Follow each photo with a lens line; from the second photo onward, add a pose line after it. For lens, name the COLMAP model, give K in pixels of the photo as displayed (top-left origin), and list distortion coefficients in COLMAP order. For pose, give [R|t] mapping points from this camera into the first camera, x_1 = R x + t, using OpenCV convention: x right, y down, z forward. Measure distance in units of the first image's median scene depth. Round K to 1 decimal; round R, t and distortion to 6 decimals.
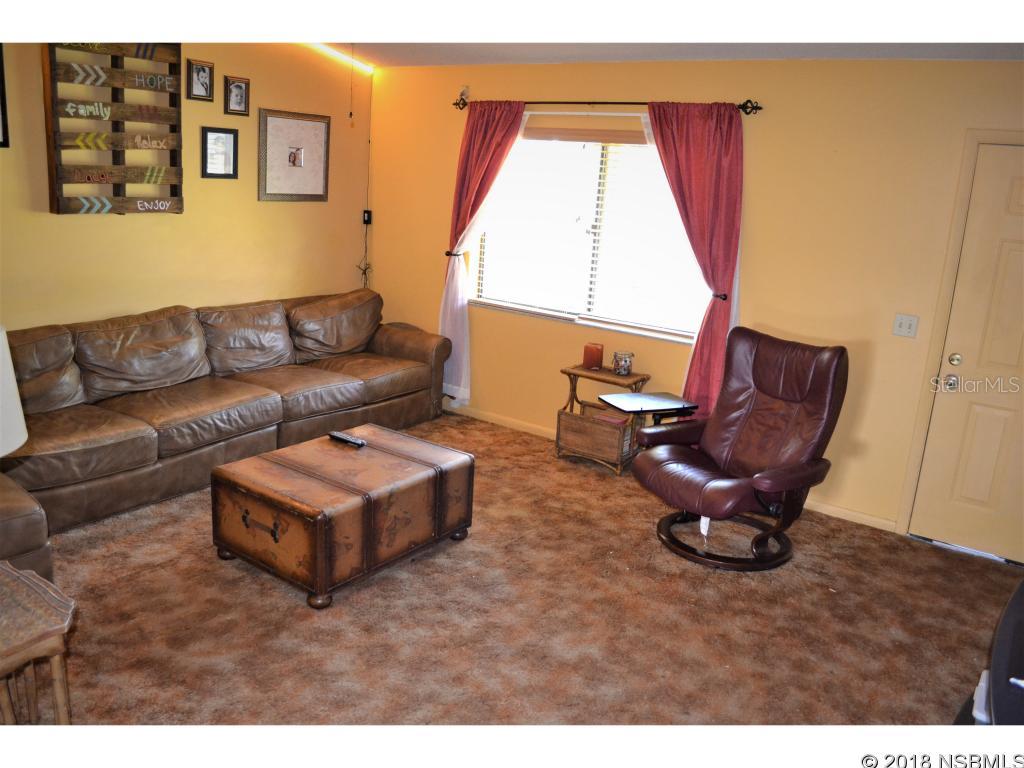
lens RADIAL K [[832.6, 0, 509.1], [0, 832.6, 383.3], [0, 0, 1]] dist [-0.077834, 0.011584]
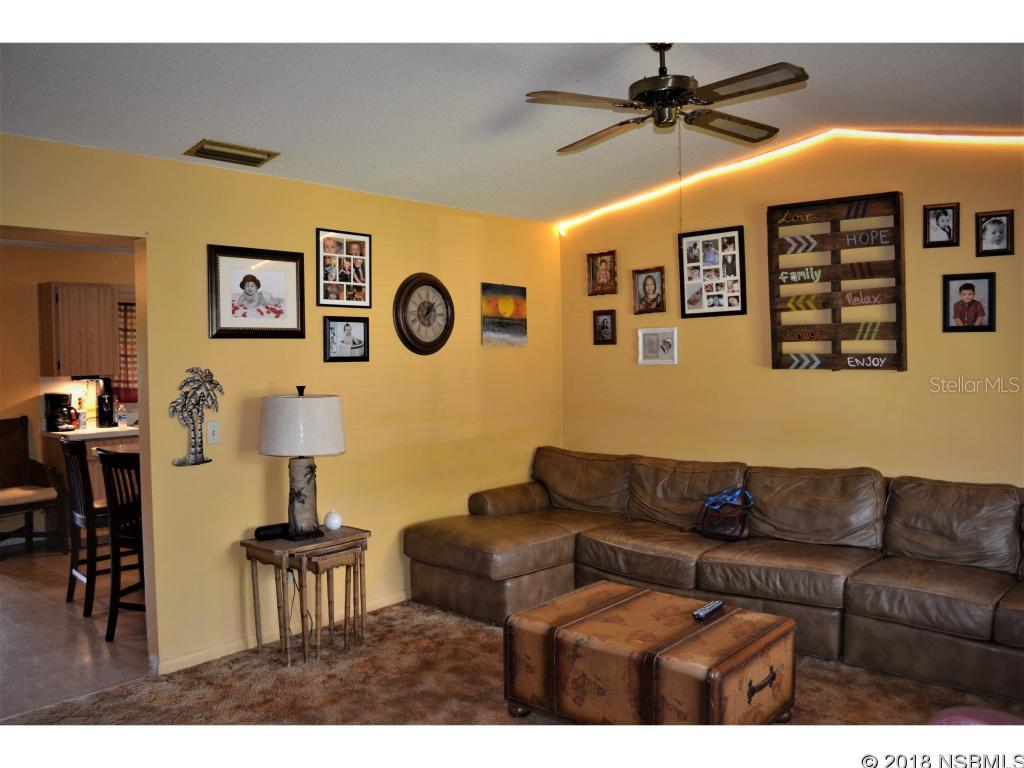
lens RADIAL K [[832.6, 0, 509.3], [0, 832.6, 381.4], [0, 0, 1]] dist [-0.077834, 0.011584]
pose [[-0.098296, -0.021601, -0.994923, 0.607094], [-0.239905, 0.970793, 0.002625, -0.103069], [0.965807, 0.238945, -0.100607, 0.740939]]
